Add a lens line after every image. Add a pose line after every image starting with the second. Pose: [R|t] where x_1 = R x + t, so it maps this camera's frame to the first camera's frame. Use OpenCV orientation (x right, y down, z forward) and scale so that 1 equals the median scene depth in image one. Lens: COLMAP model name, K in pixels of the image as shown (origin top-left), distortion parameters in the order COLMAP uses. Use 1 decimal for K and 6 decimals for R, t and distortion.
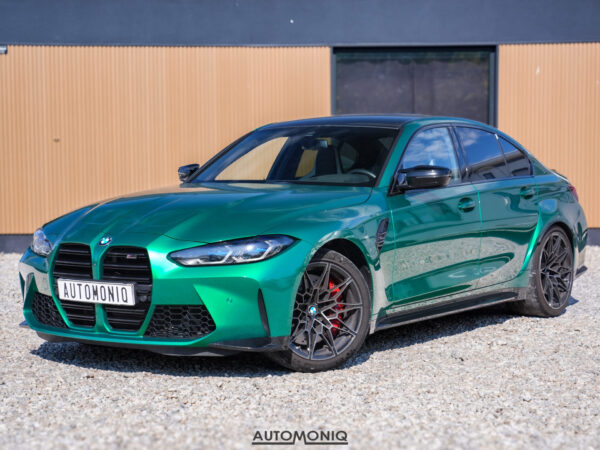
lens RADIAL K [[1243.6, 0, 300.0], [0, 1243.6, 225.0], [0, 0, 1]] dist [0.289455, 0.343624]
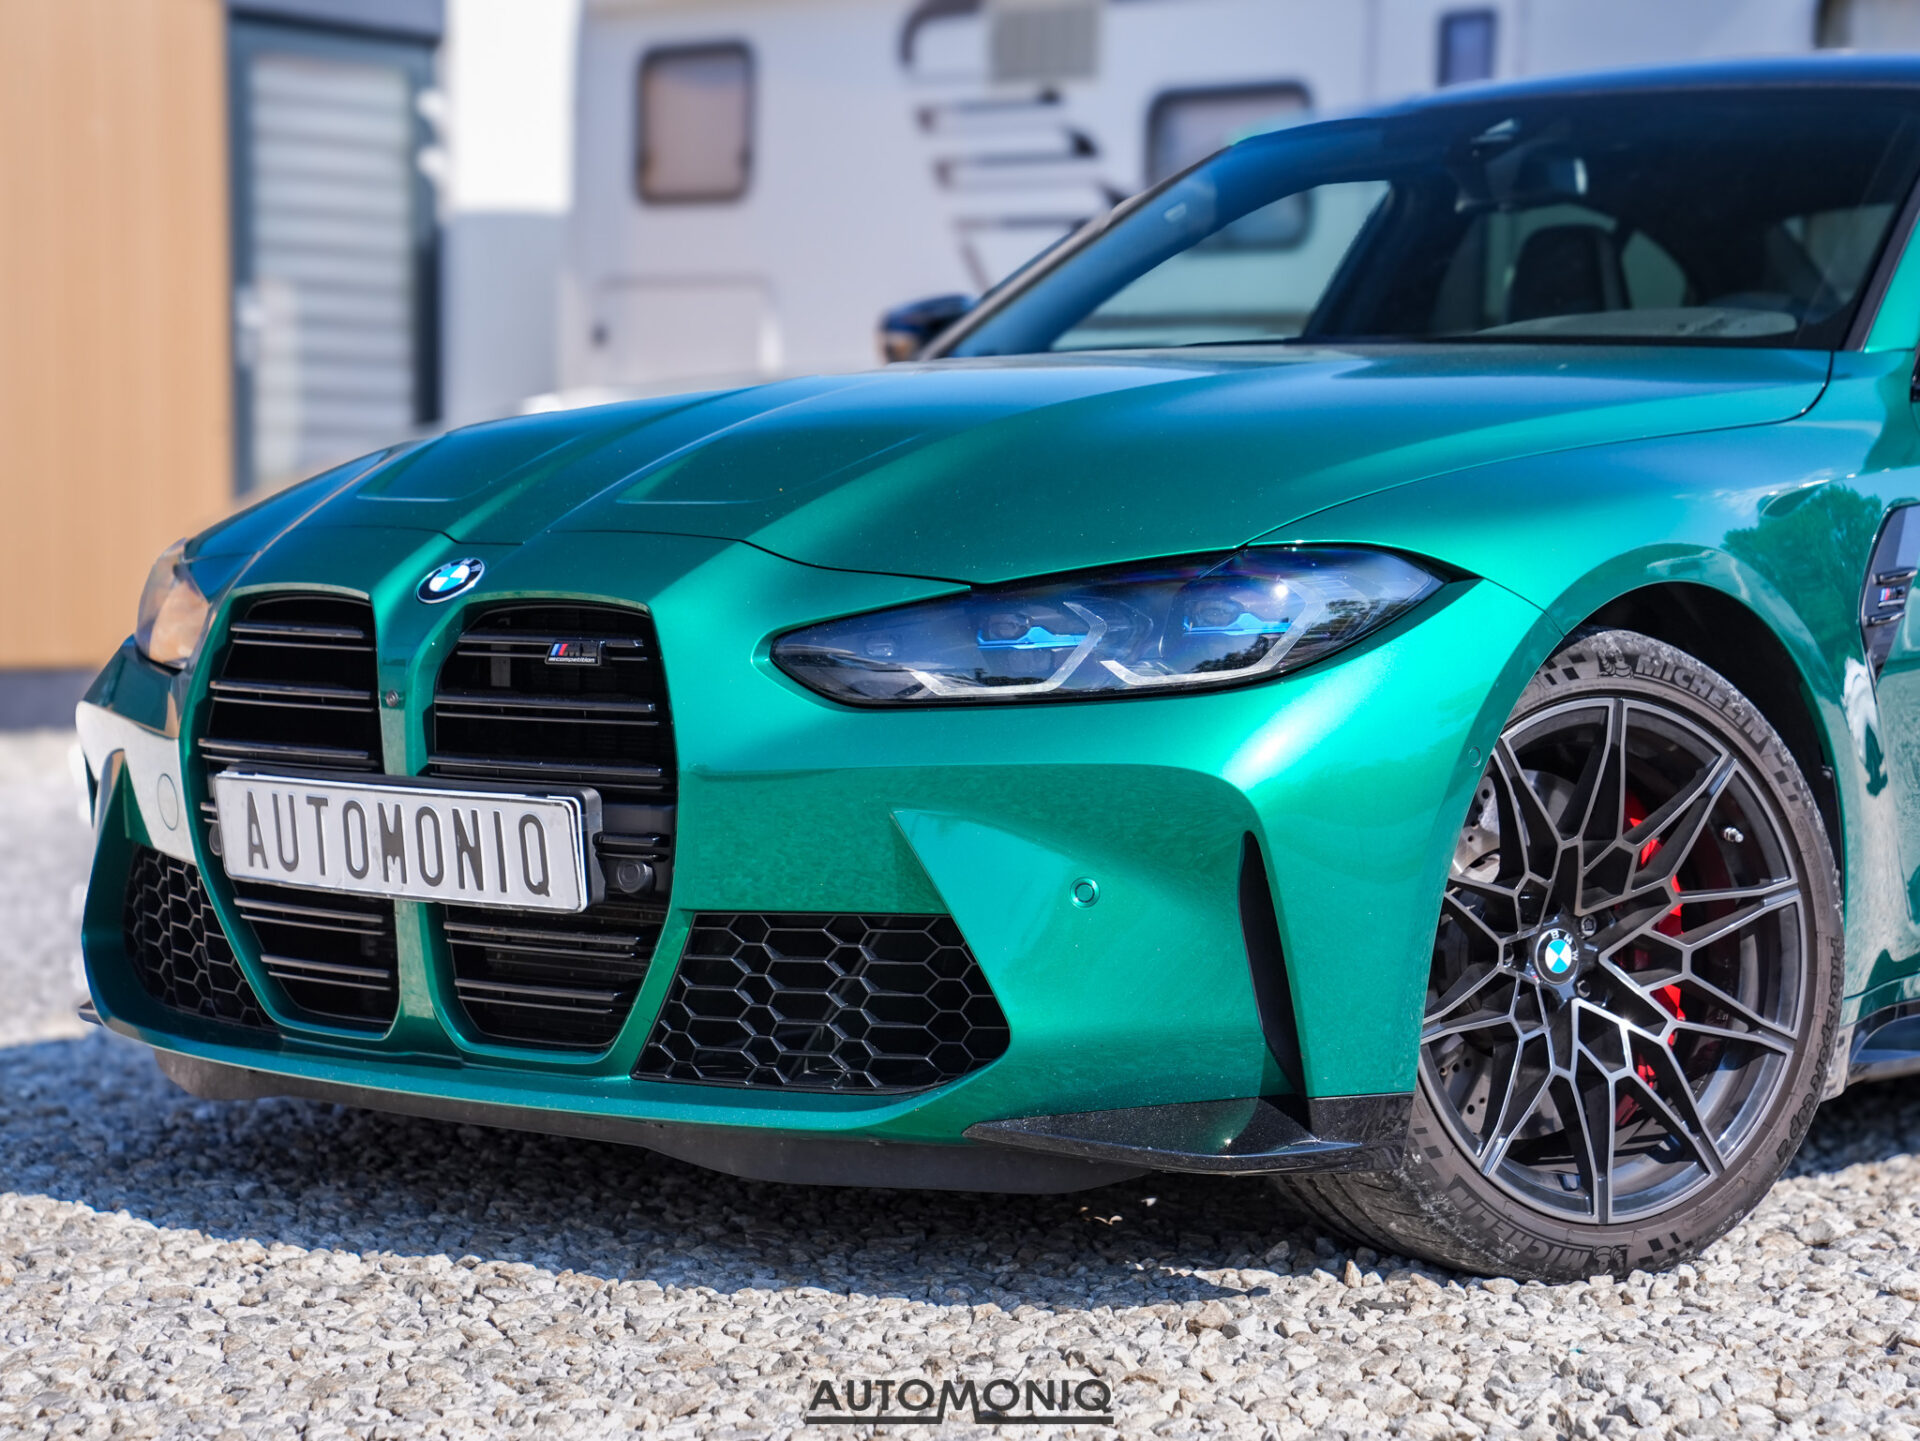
lens RADIAL K [[3979.6, 0, 960.0], [0, 3979.6, 720.5], [0, 0, 1]] dist [0.289455, 0.343624]
pose [[0.994625, 0.012318, -0.102806, -0.014376], [-0.012670, 0.999916, -0.002769, 0.035746], [0.102763, 0.004057, 0.994698, 0.400478]]
